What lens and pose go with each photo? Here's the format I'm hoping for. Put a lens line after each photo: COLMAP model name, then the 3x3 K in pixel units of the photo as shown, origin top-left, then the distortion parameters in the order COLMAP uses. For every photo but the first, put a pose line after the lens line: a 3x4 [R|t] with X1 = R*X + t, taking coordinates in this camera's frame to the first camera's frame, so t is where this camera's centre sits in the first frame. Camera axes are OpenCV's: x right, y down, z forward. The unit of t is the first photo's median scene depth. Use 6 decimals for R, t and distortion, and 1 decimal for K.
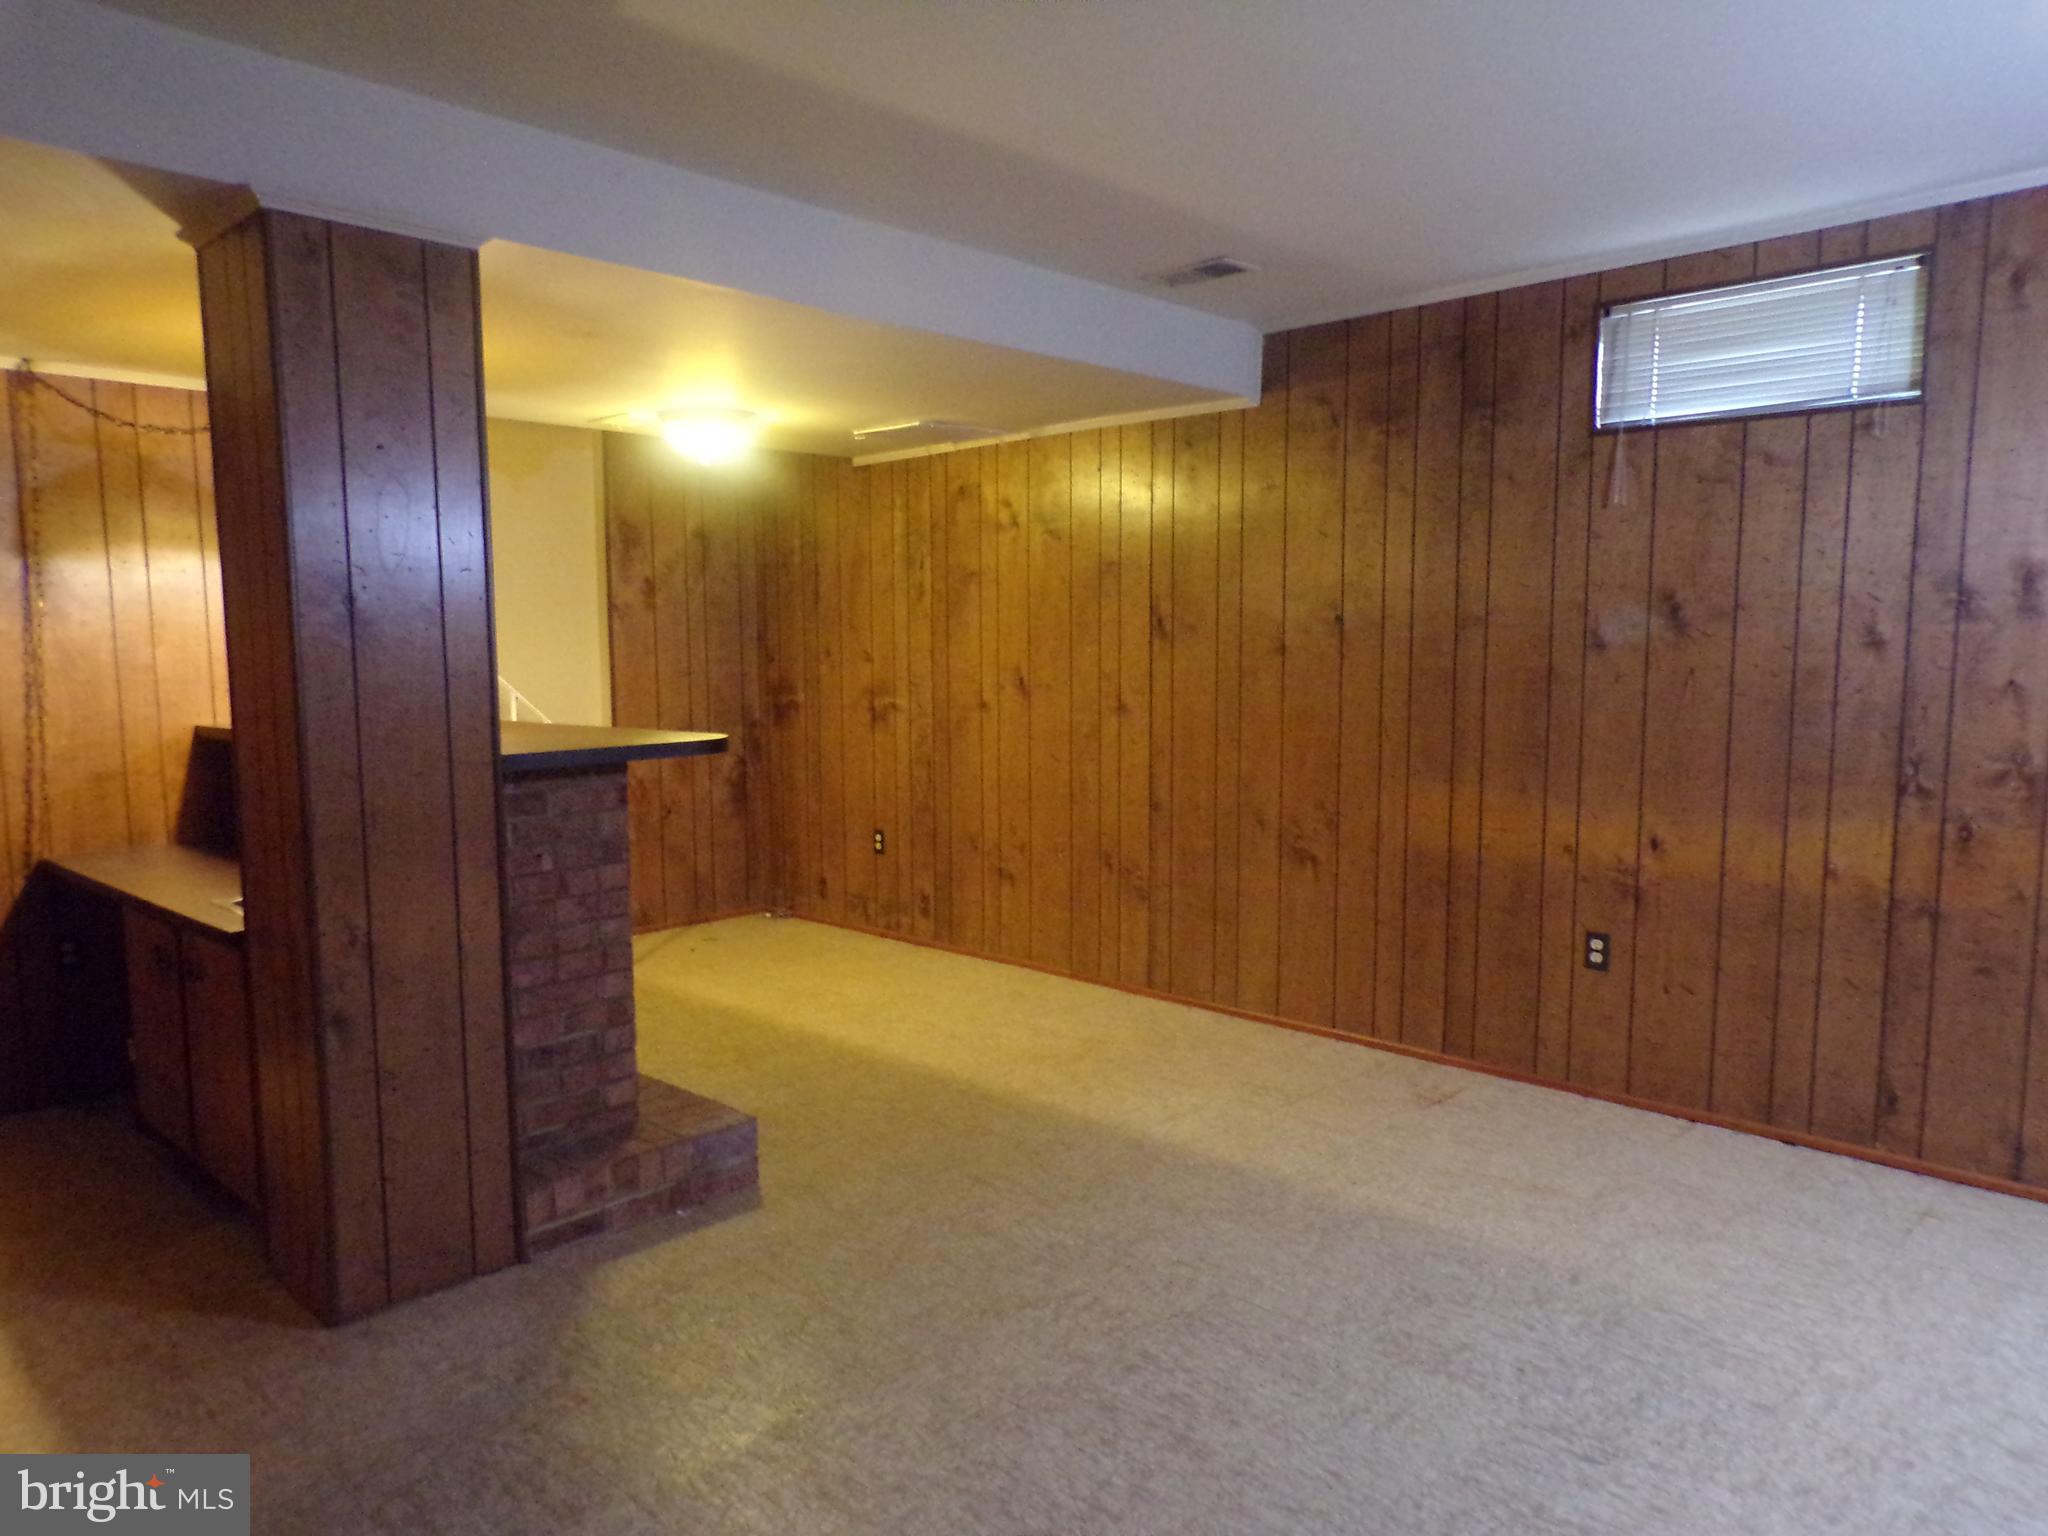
lens RADIAL K [[1387.7, 0, 1022.9], [0, 1387.7, 781.2], [0, 0, 1]] dist [0.004743, 0.001061]
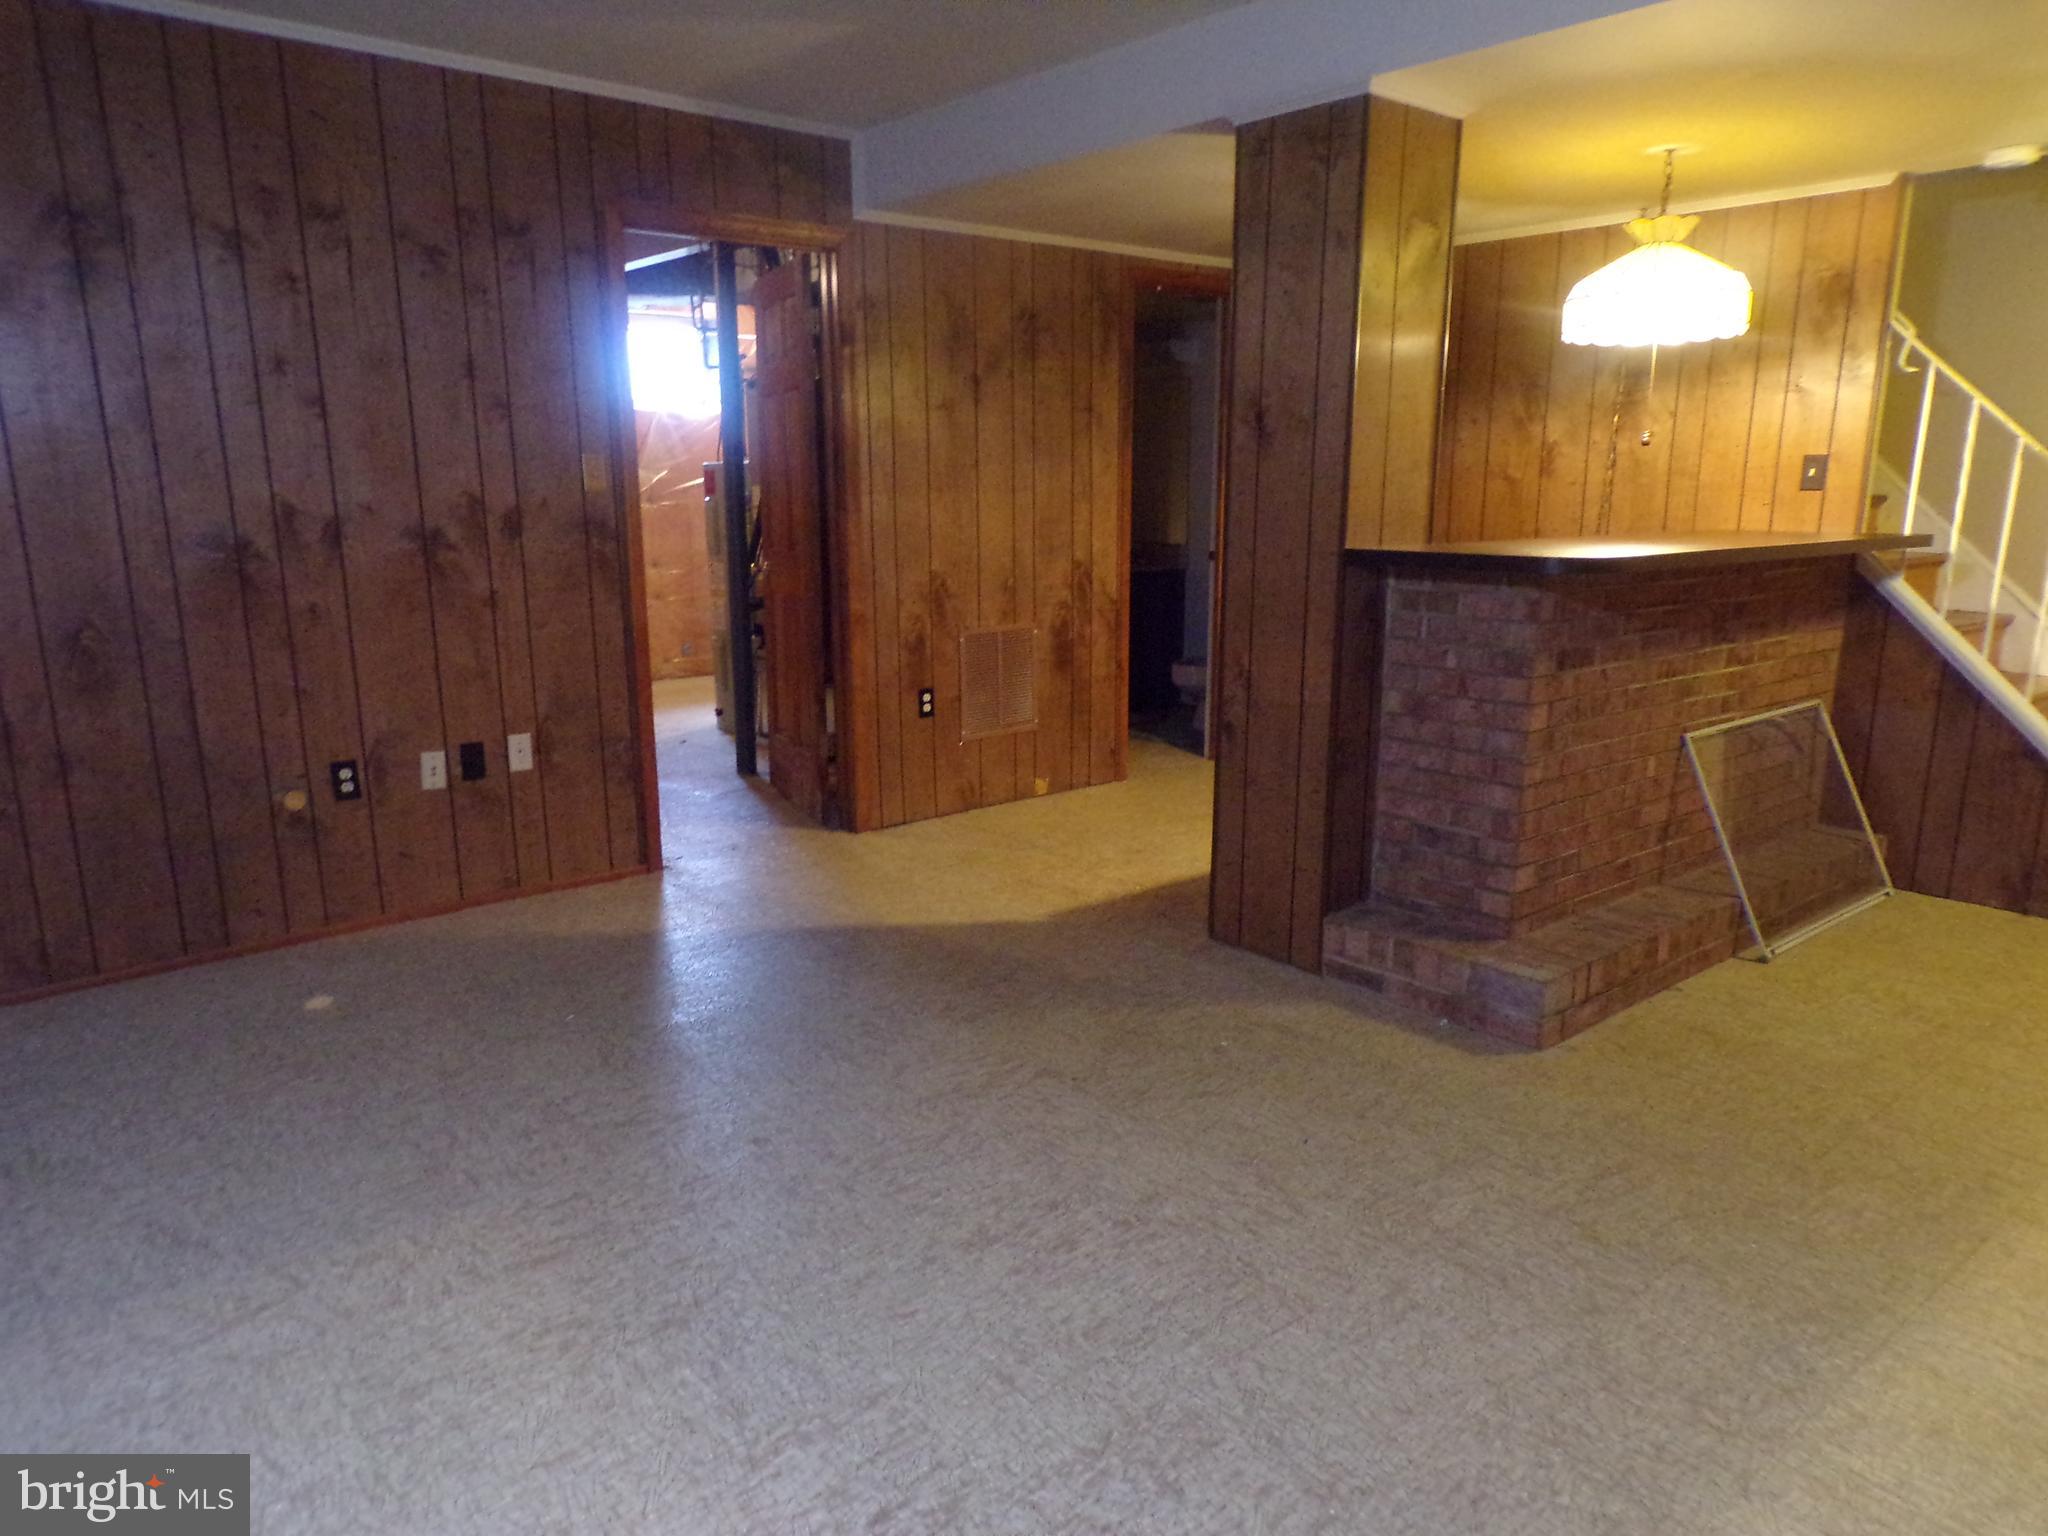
lens RADIAL K [[1387.7, 0, 1022.9], [0, 1387.7, 781.2], [0, 0, 1]] dist [0.004743, 0.001061]
pose [[-0.105097, 0.222721, -0.969201, 0.808427], [-0.095940, 0.967781, 0.232798, -0.074044], [0.989823, 0.117451, -0.080343, 0.834895]]
